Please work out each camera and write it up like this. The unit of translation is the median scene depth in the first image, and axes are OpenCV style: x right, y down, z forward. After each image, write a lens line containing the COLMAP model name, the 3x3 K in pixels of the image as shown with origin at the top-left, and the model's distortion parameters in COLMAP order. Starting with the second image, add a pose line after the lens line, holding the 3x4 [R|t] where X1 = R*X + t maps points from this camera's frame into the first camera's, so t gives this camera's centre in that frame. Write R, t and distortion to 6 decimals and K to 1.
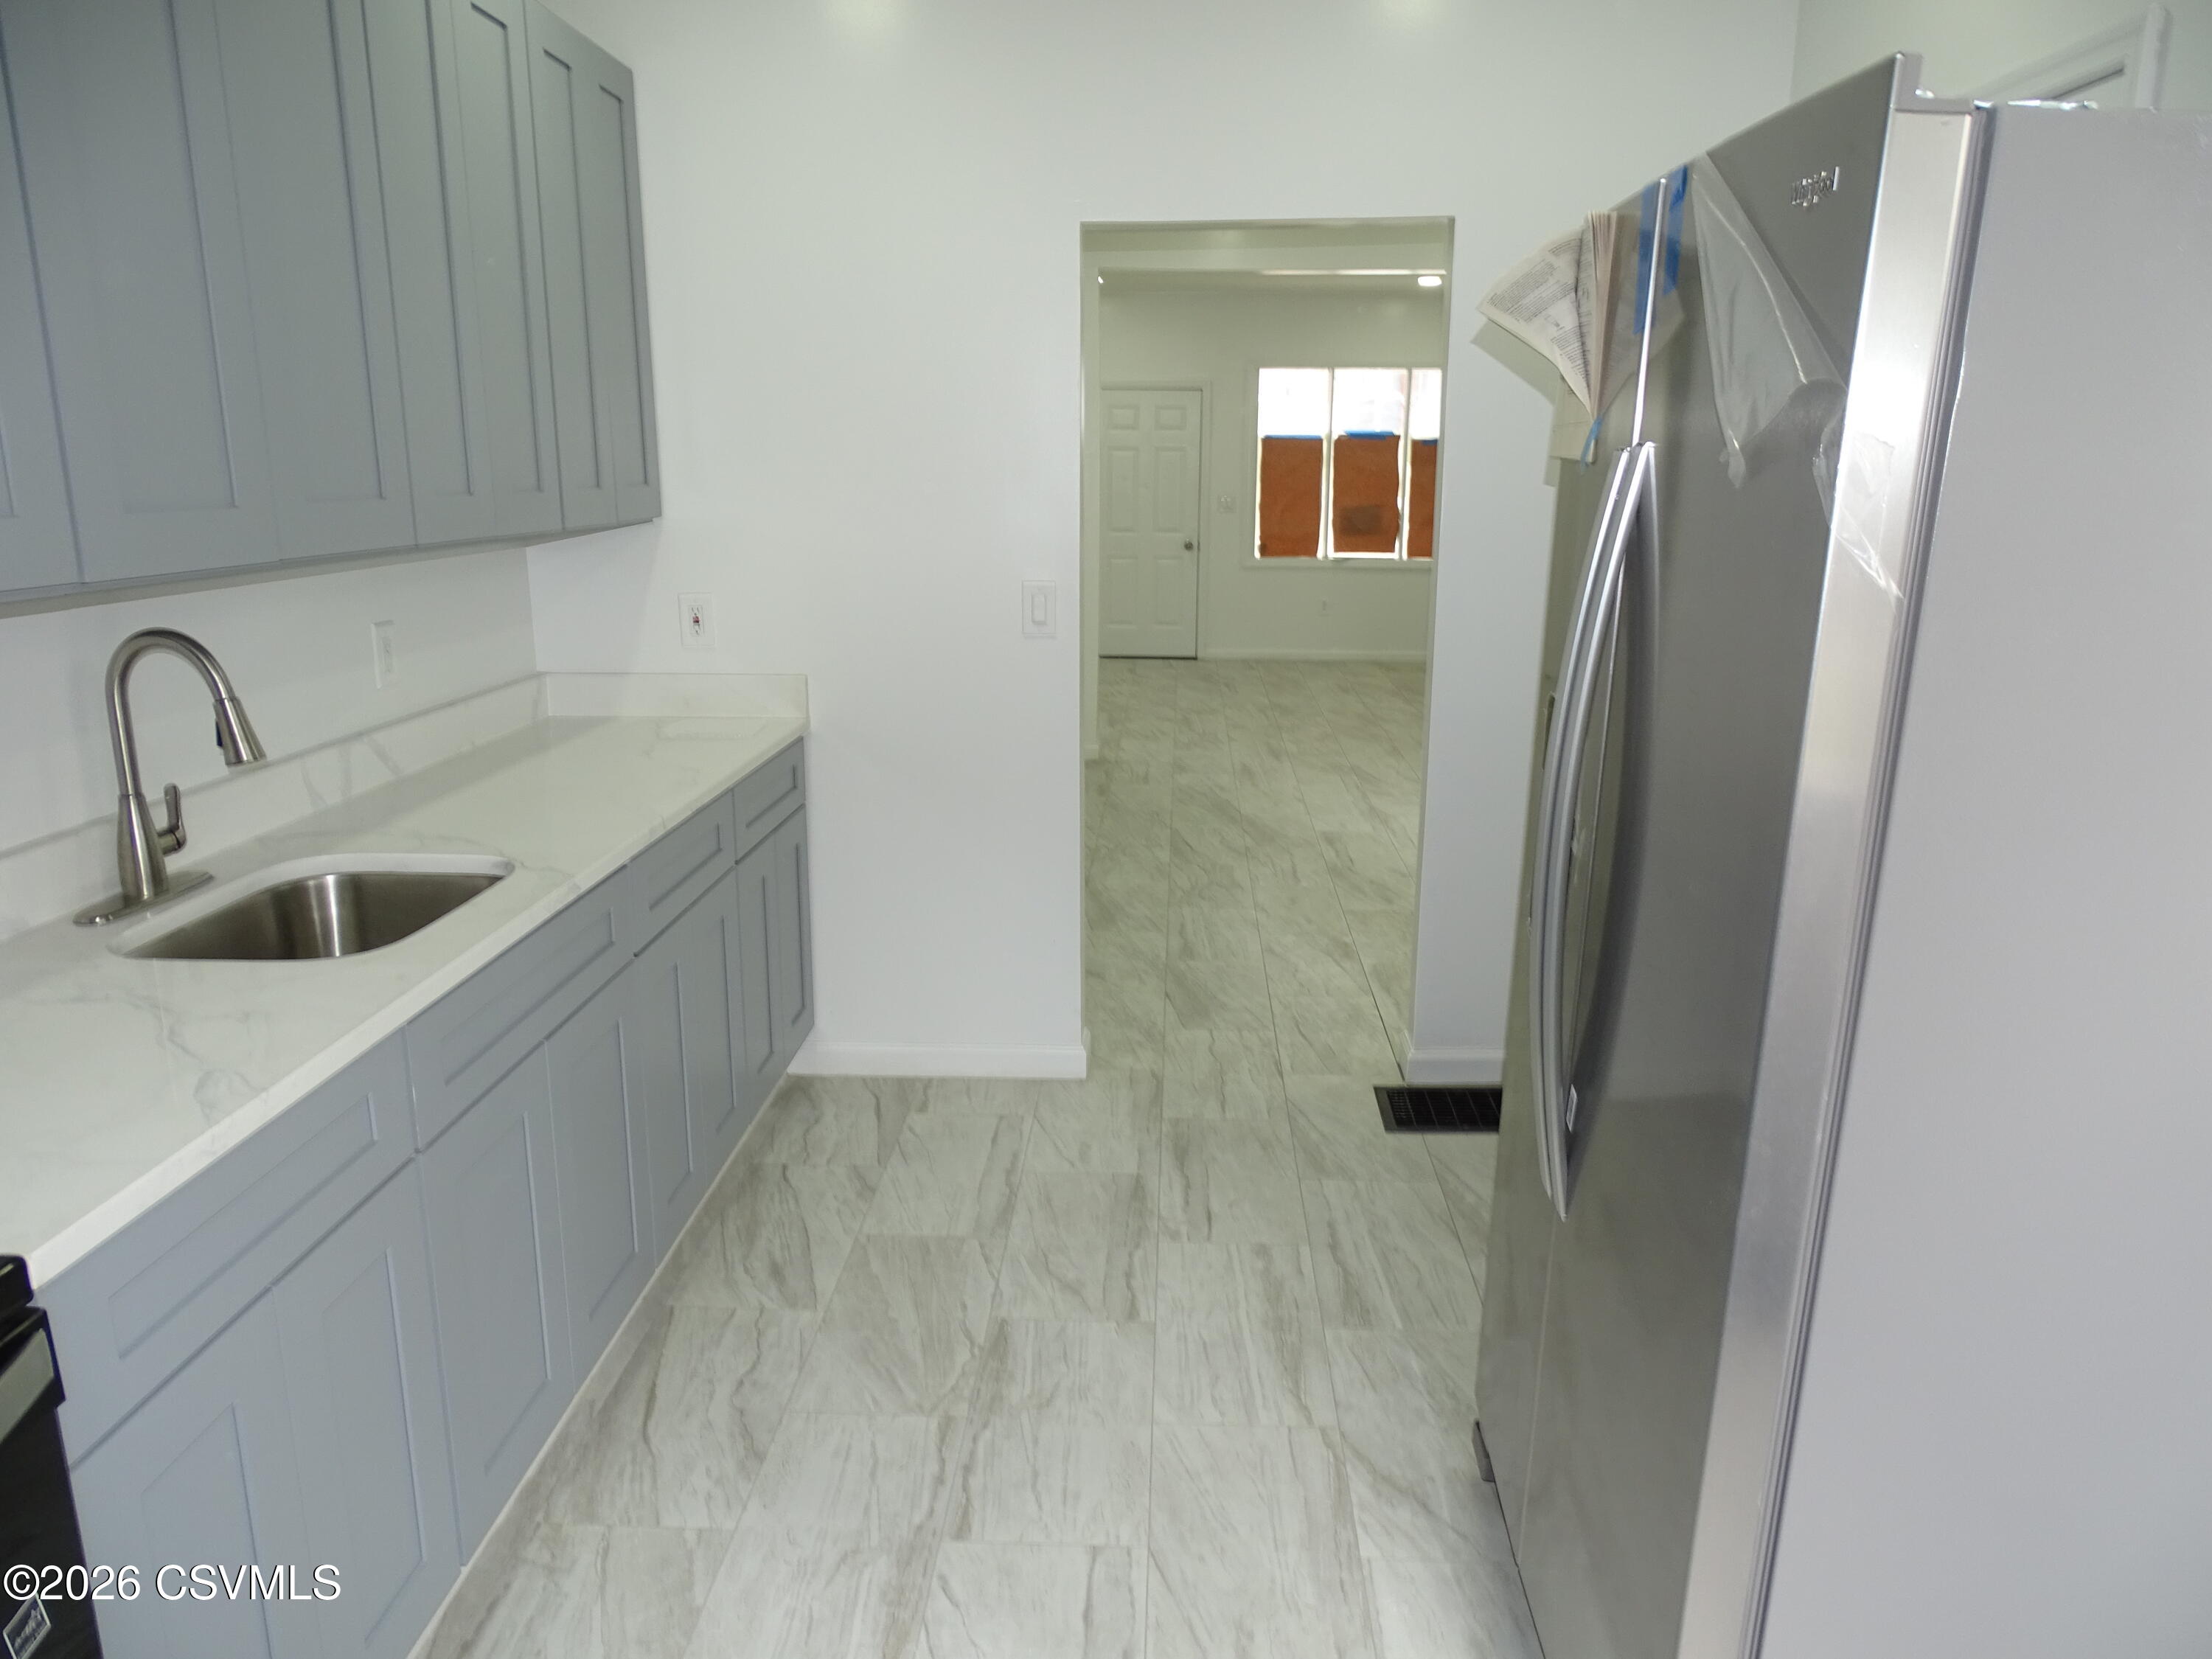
lens RADIAL K [[1586.0, 0, 1114.1], [0, 1586.0, 815.6], [0, 0, 1]] dist [0.009359, 0.001867]
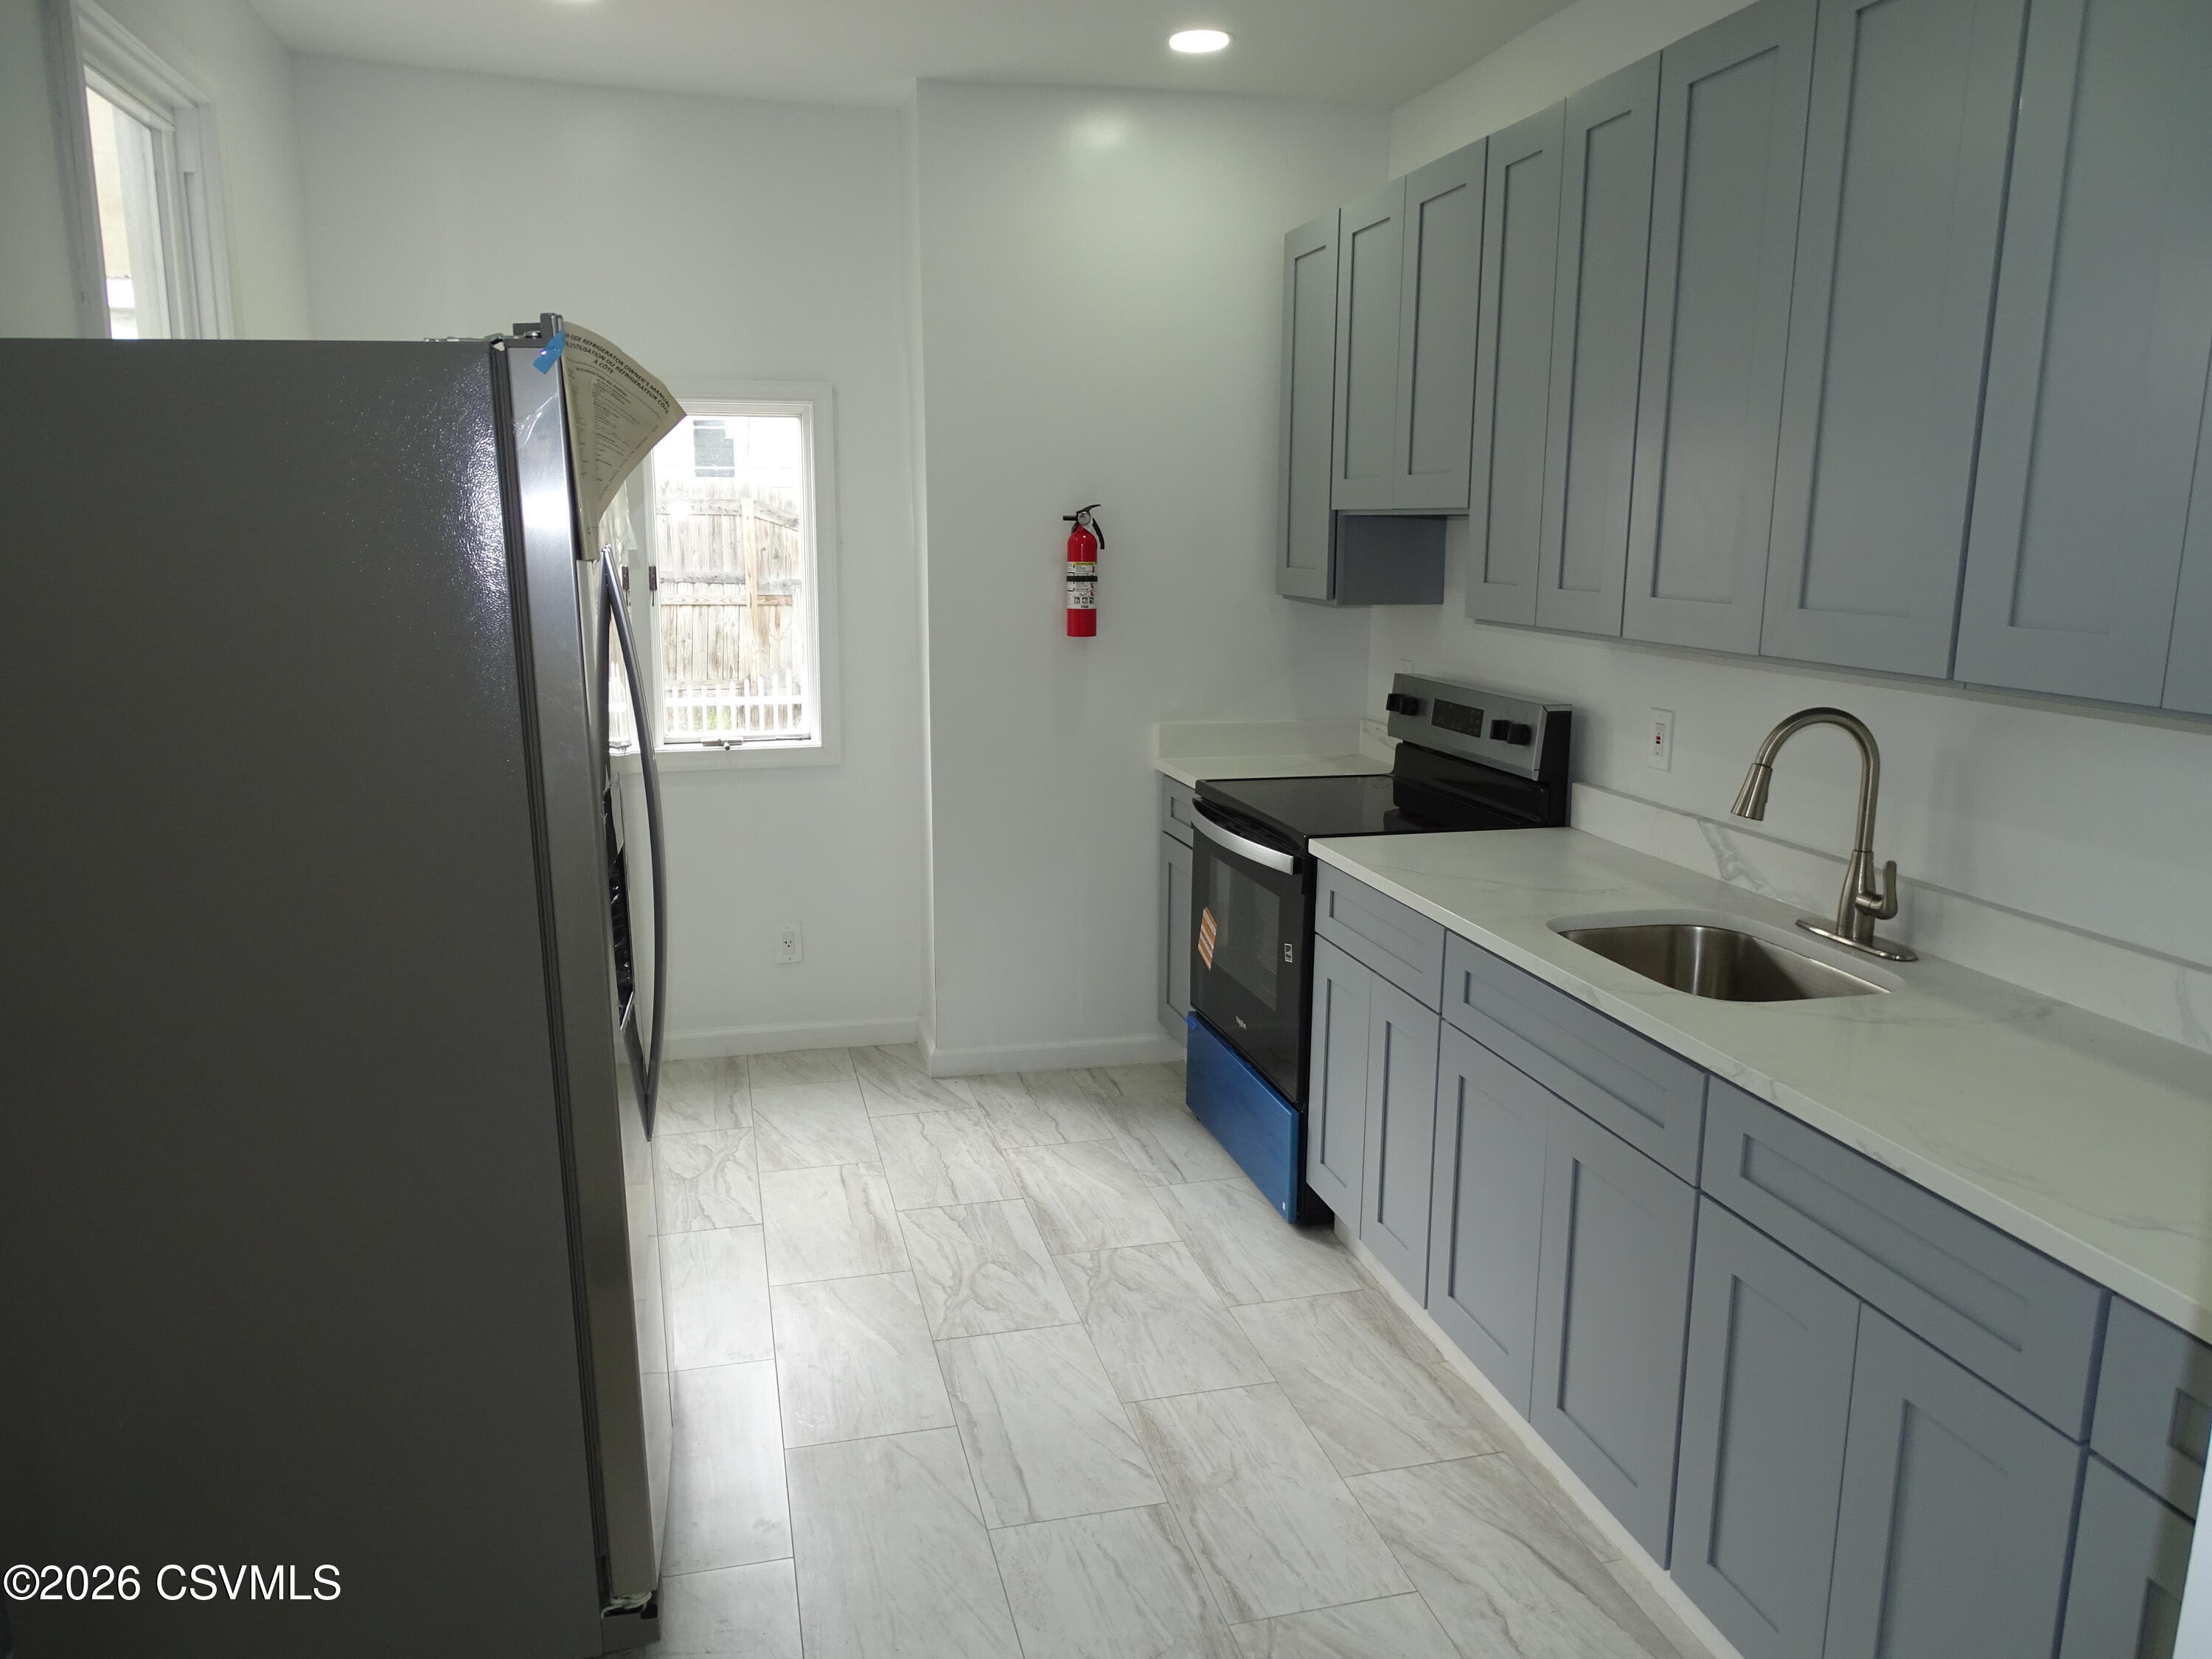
lens RADIAL K [[1575.1, 0, 1114.9], [0, 1575.1, 820.7], [0, 0, 1]] dist [0.018366, 0.004211]
pose [[-0.954862, 0.043979, -0.293775, 0.220866], [-0.078793, 0.916054, 0.393238, -0.400493], [0.286408, 0.398636, -0.871240, 1.654052]]
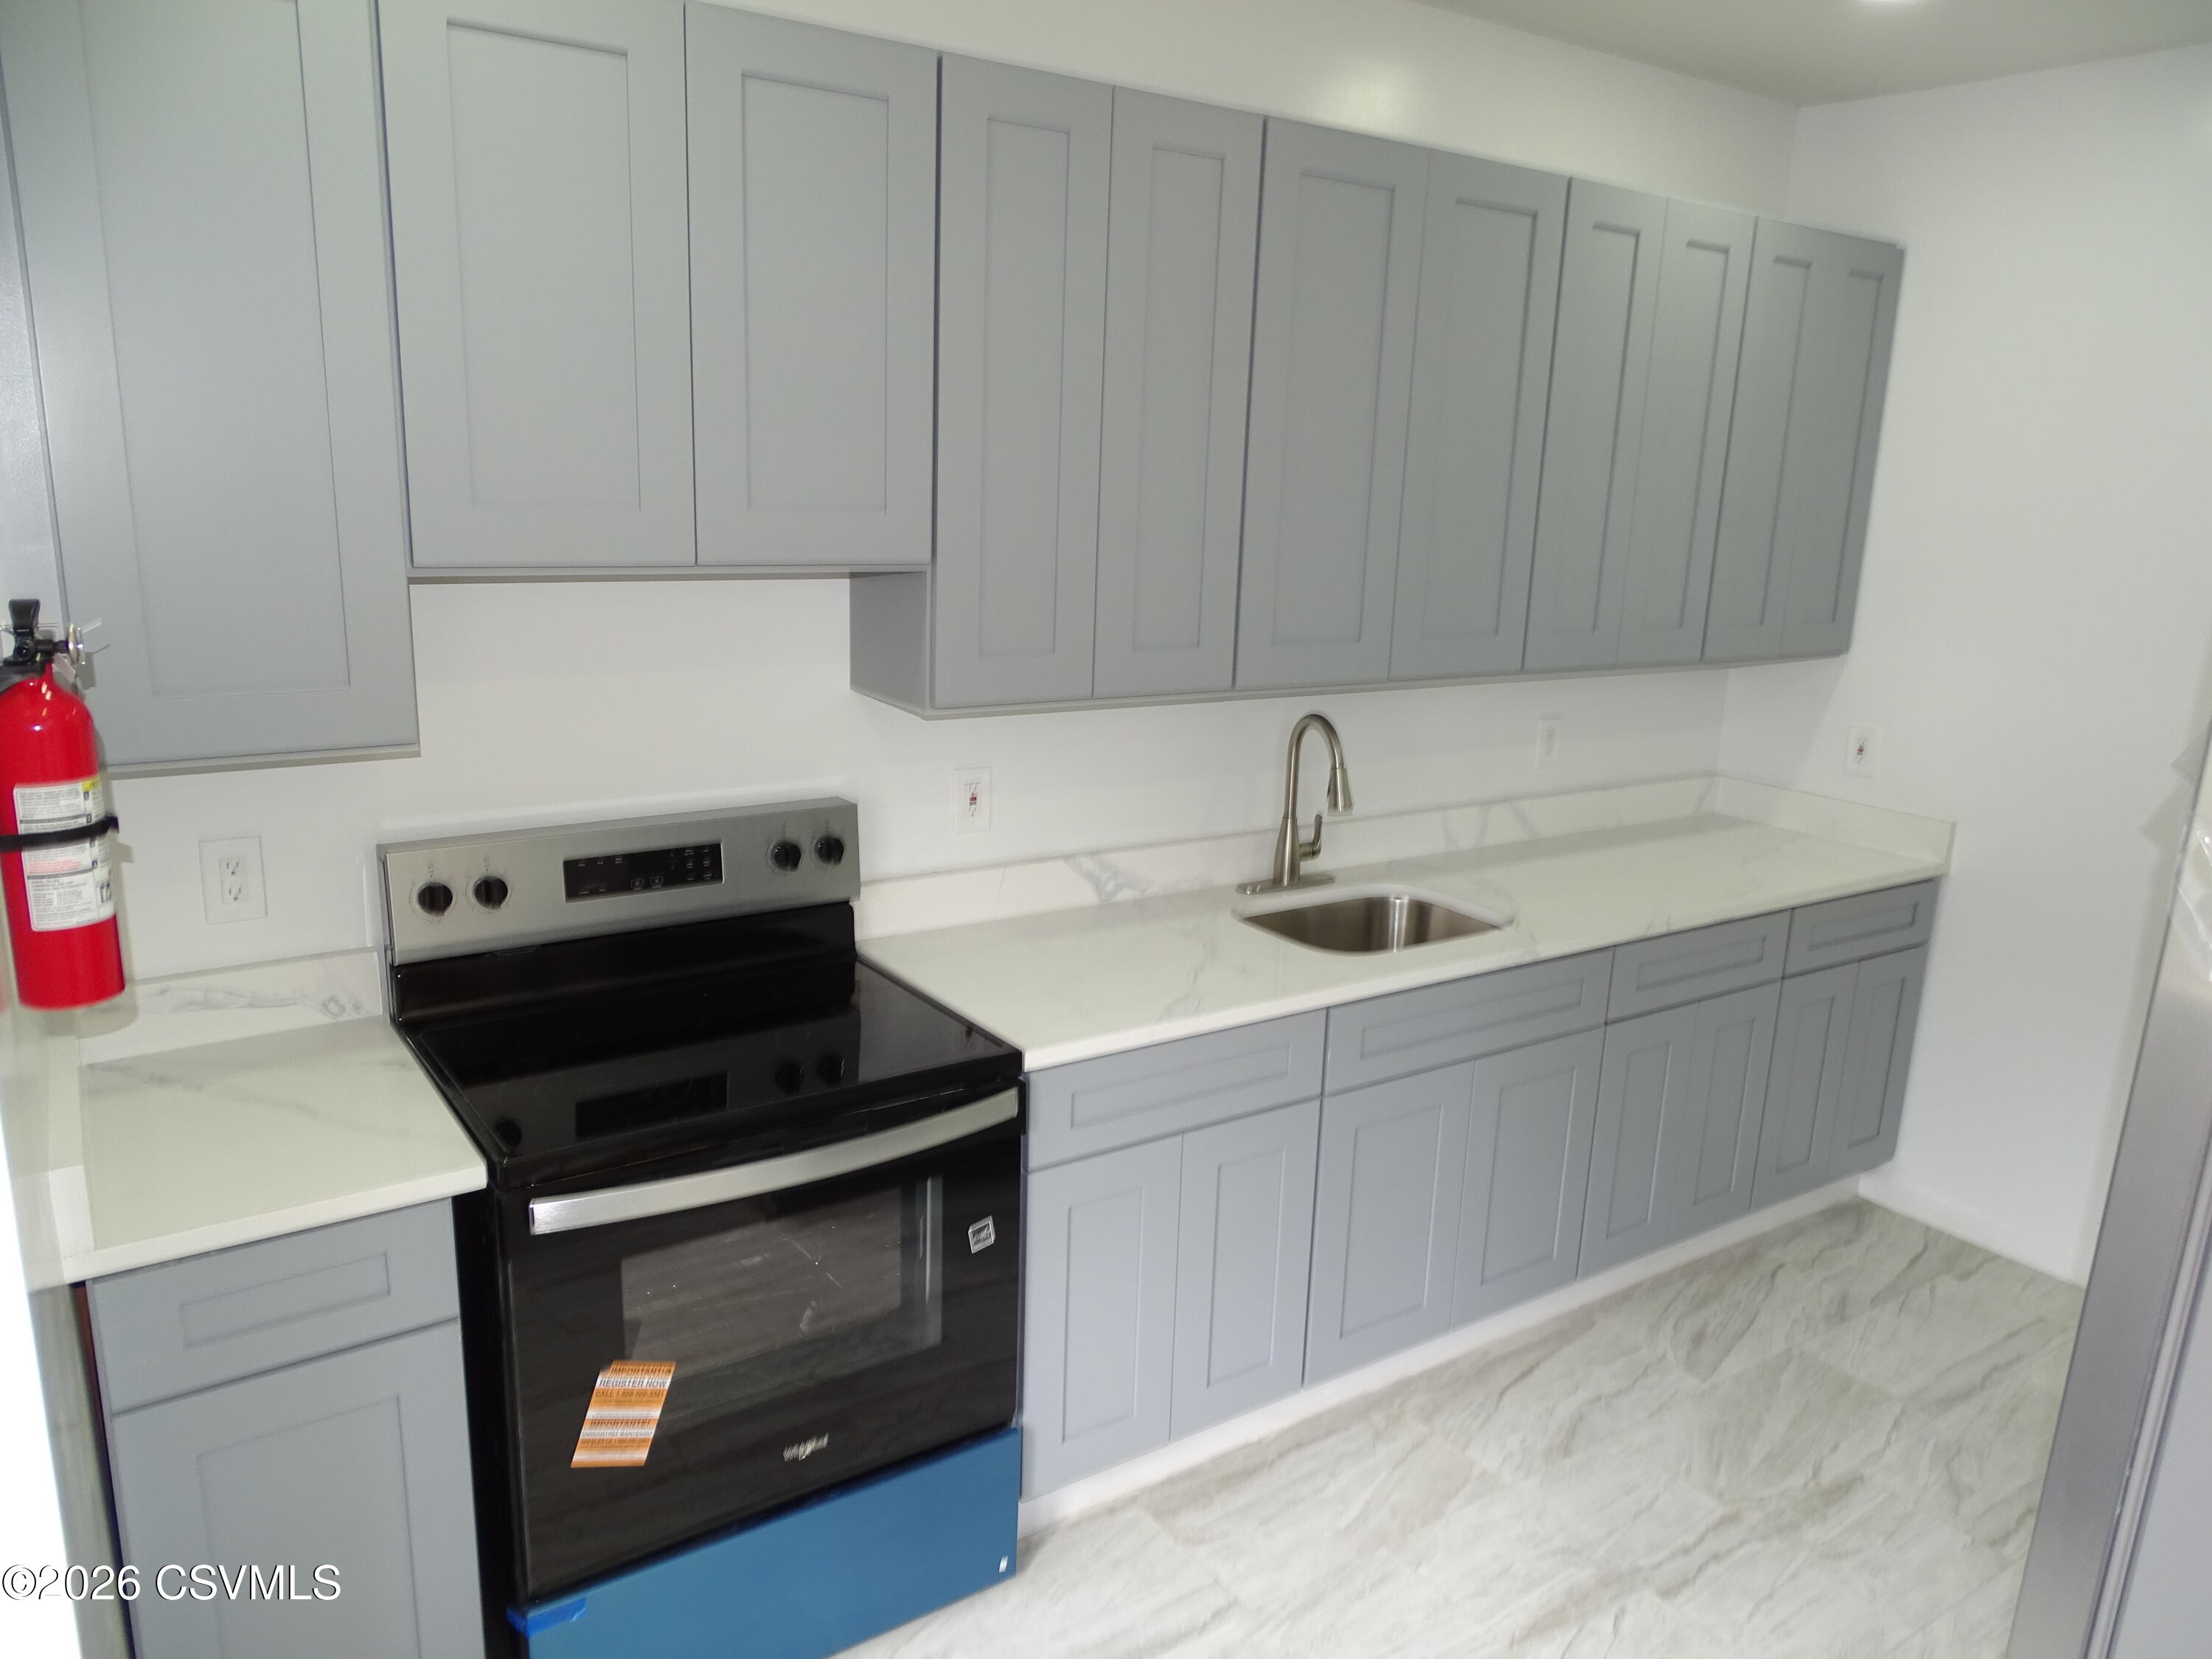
lens RADIAL K [[1586.0, 0, 1114.1], [0, 1586.0, 815.6], [0, 0, 1]] dist [0.009359, 0.001867]
pose [[0.602719, 0.194621, -0.773855, 0.407793], [-0.213439, 0.973784, 0.078664, -0.086608], [0.768878, 0.117758, 0.628458, -0.073979]]
